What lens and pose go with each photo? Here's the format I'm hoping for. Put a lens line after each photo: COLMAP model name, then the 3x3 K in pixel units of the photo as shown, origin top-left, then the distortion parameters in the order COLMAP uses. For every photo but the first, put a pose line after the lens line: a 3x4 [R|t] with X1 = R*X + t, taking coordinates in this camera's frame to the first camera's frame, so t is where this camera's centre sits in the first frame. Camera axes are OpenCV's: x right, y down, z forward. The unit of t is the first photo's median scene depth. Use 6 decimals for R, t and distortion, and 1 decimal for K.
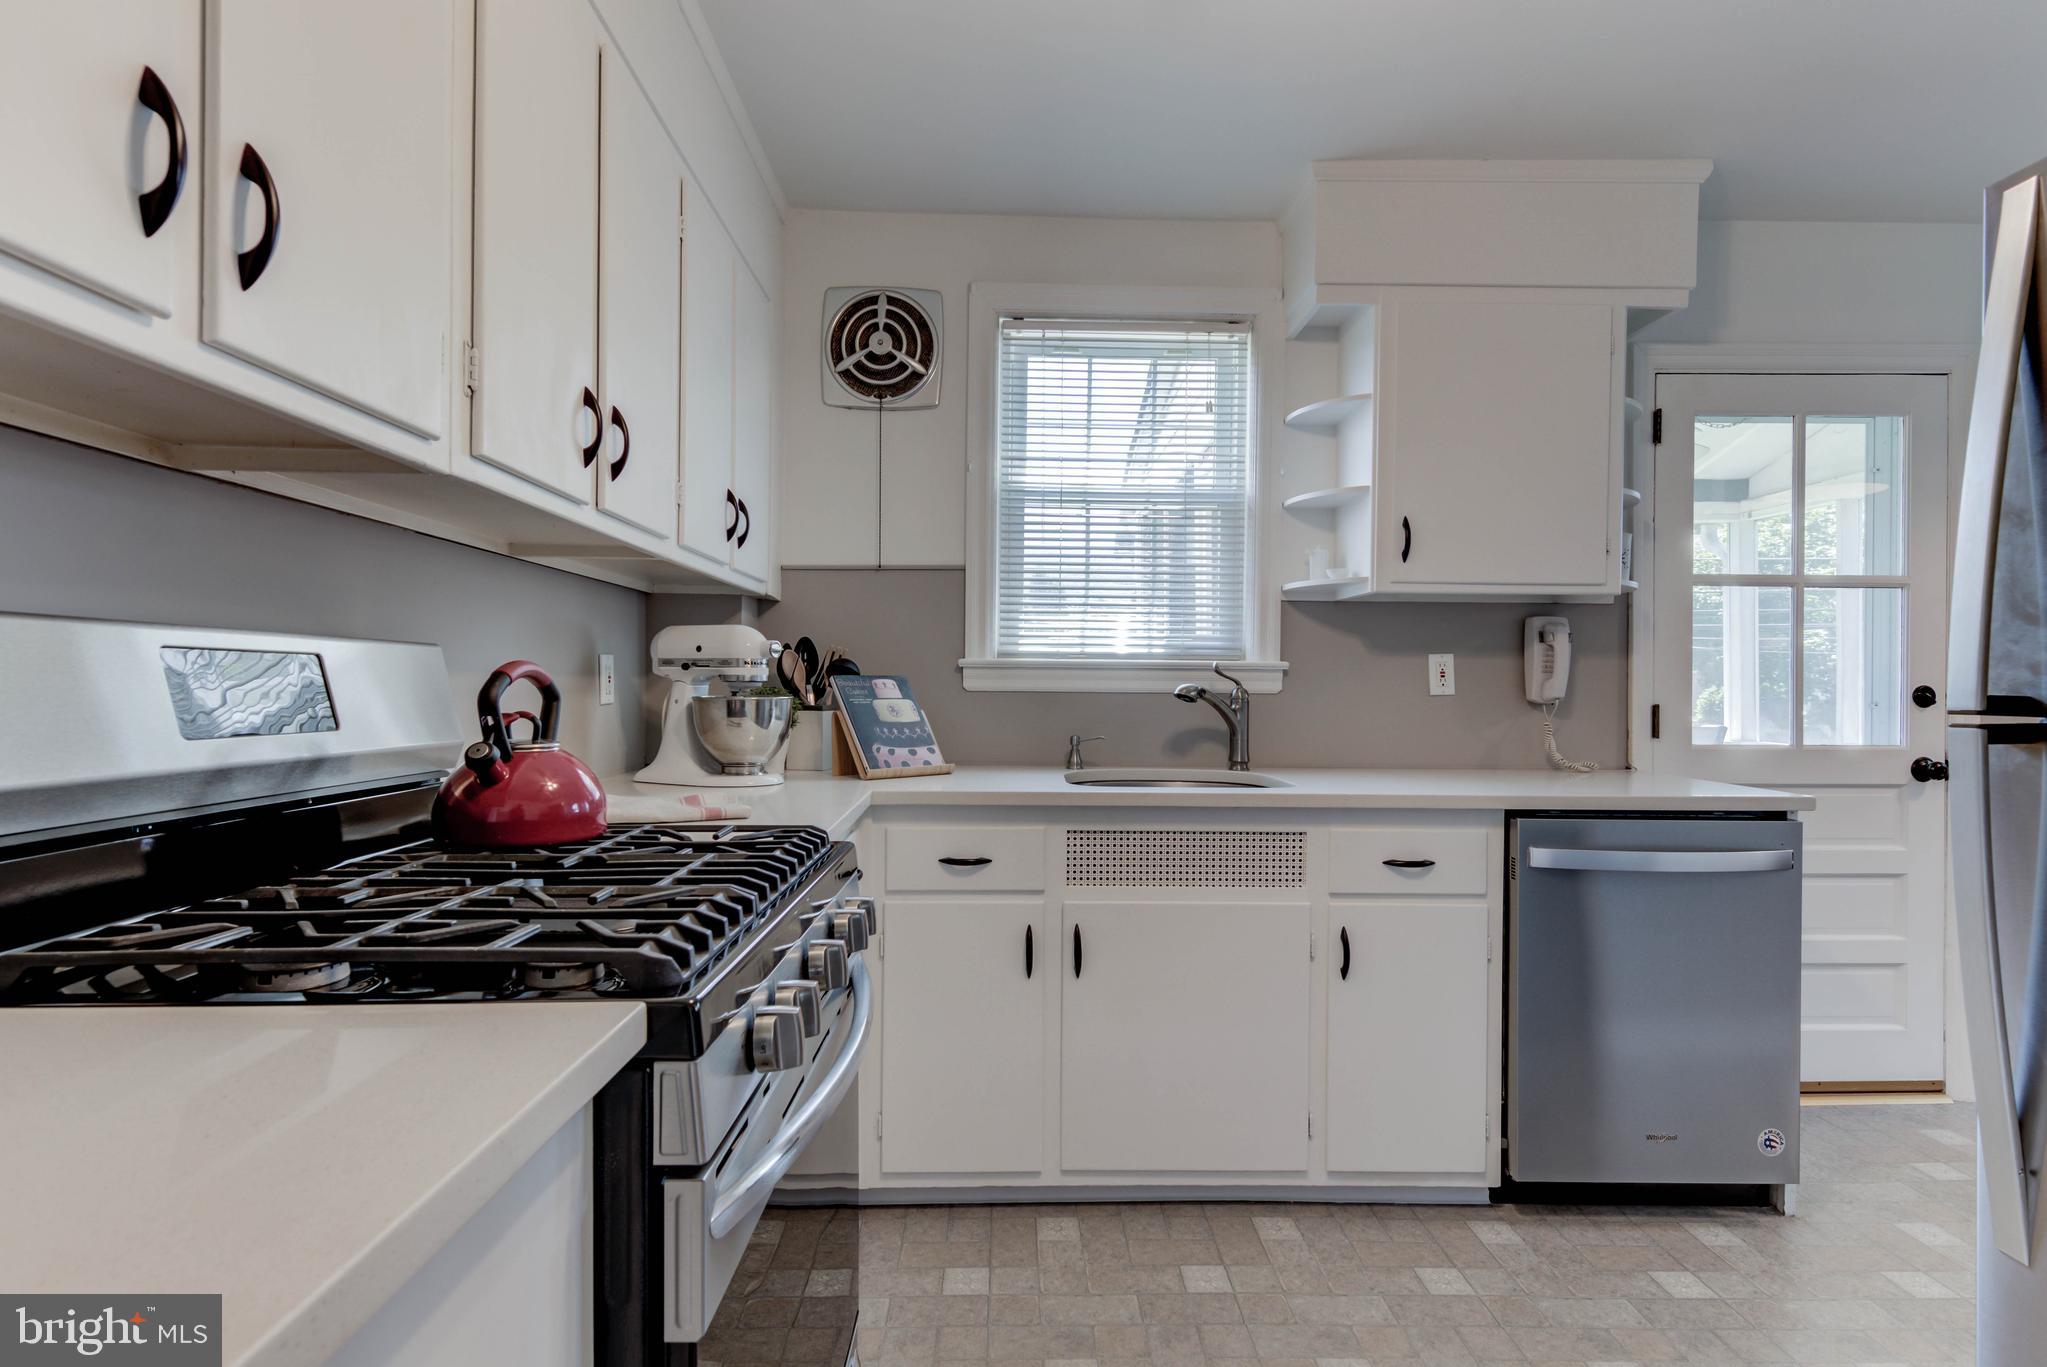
lens RADIAL K [[1040.4, 0, 1024.4], [0, 1040.4, 687.1], [0, 0, 1]] dist [0.025290, -0.009470]
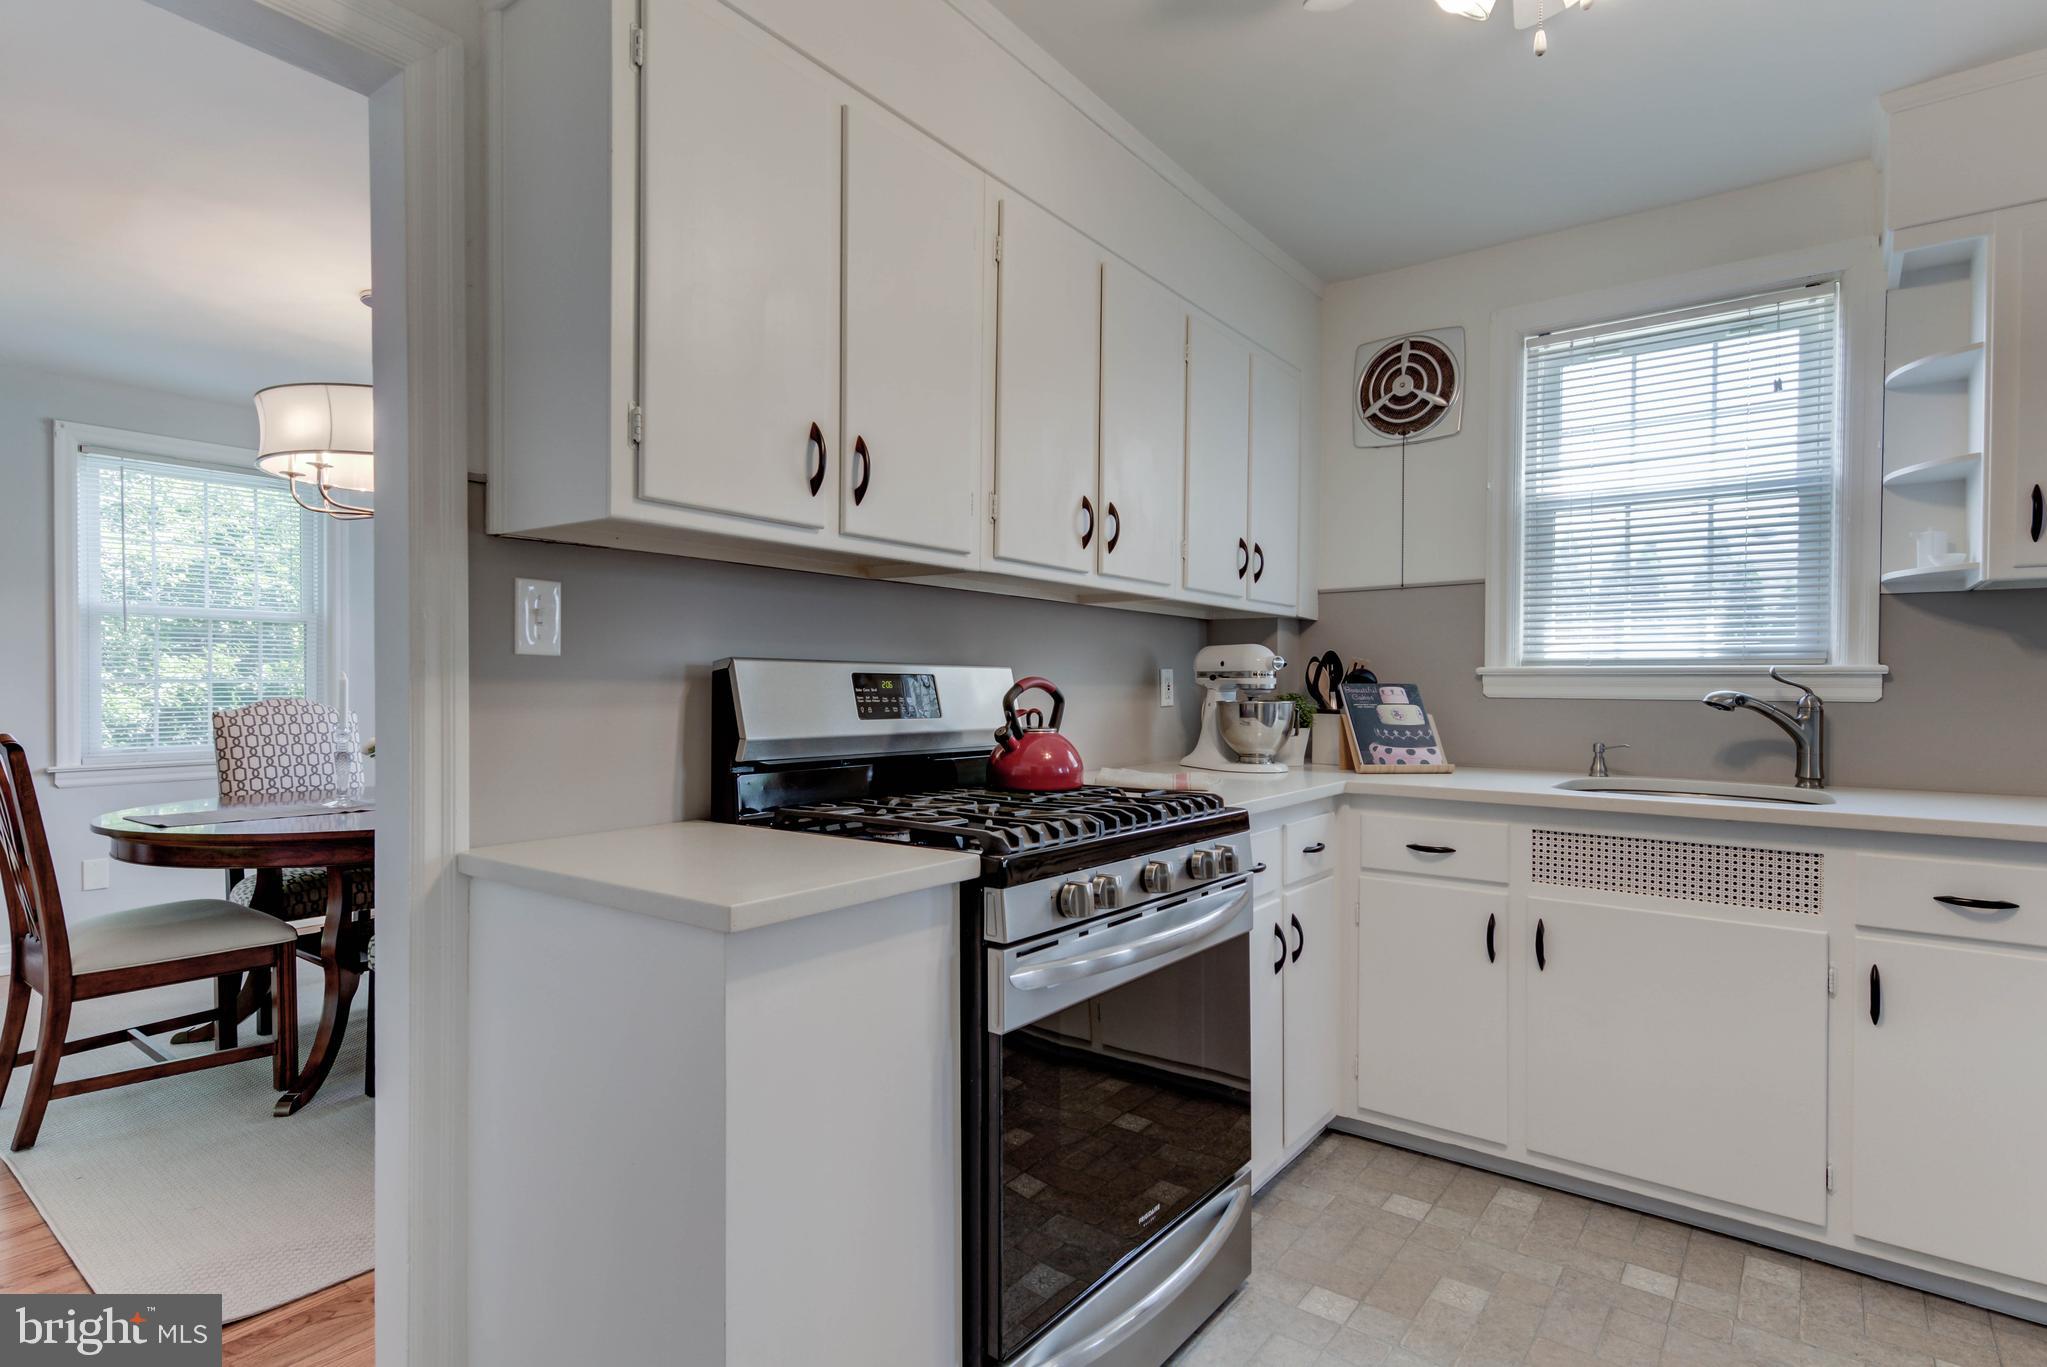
lens RADIAL K [[1040.4, 0, 1021.9], [0, 1040.4, 685.3], [0, 0, 1]] dist [0.025290, -0.009470]
pose [[0.778885, -0.004068, -0.627153, 0.244120], [-0.001420, 0.999965, -0.008250, 0.000541], [0.627165, 0.007317, 0.778852, -0.123358]]
